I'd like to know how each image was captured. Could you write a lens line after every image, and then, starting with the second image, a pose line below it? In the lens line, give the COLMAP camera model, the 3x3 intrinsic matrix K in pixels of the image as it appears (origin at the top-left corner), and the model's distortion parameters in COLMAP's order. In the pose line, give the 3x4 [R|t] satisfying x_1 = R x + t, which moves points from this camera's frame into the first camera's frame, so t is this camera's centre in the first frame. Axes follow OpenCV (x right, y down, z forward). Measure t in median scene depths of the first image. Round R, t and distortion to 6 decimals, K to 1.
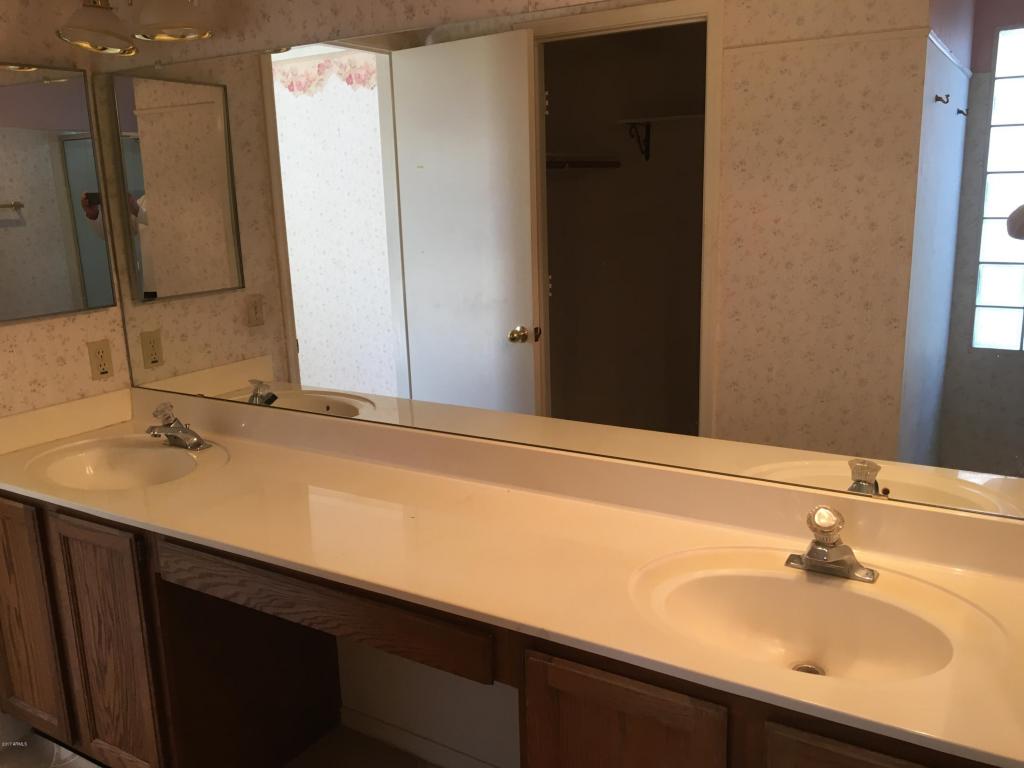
lens RADIAL K [[865.6, 0, 512.0], [0, 865.6, 384.0], [0, 0, 1]] dist [0.084329, -0.124207]
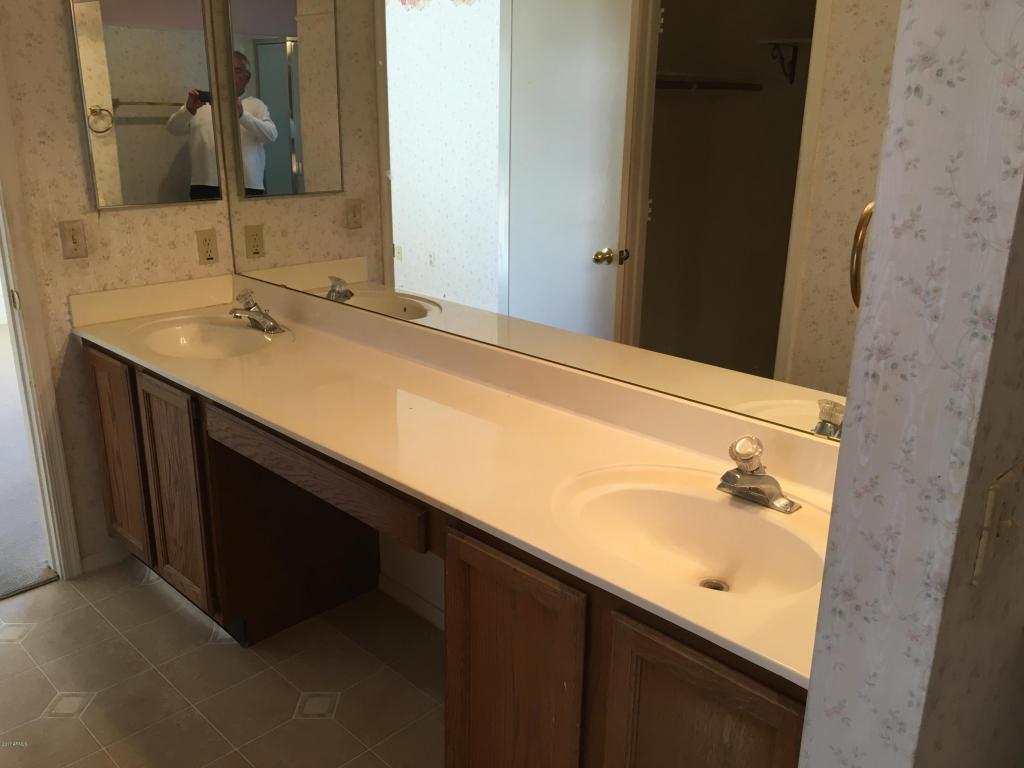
lens RADIAL K [[865.6, 0, 512.0], [0, 865.6, 384.0], [0, 0, 1]] dist [0.084329, -0.124207]
pose [[0.974191, 0.108535, -0.197917, 0.160481], [-0.090371, 0.991012, 0.098631, 0.001015], [0.206843, -0.078199, 0.975244, -0.037822]]
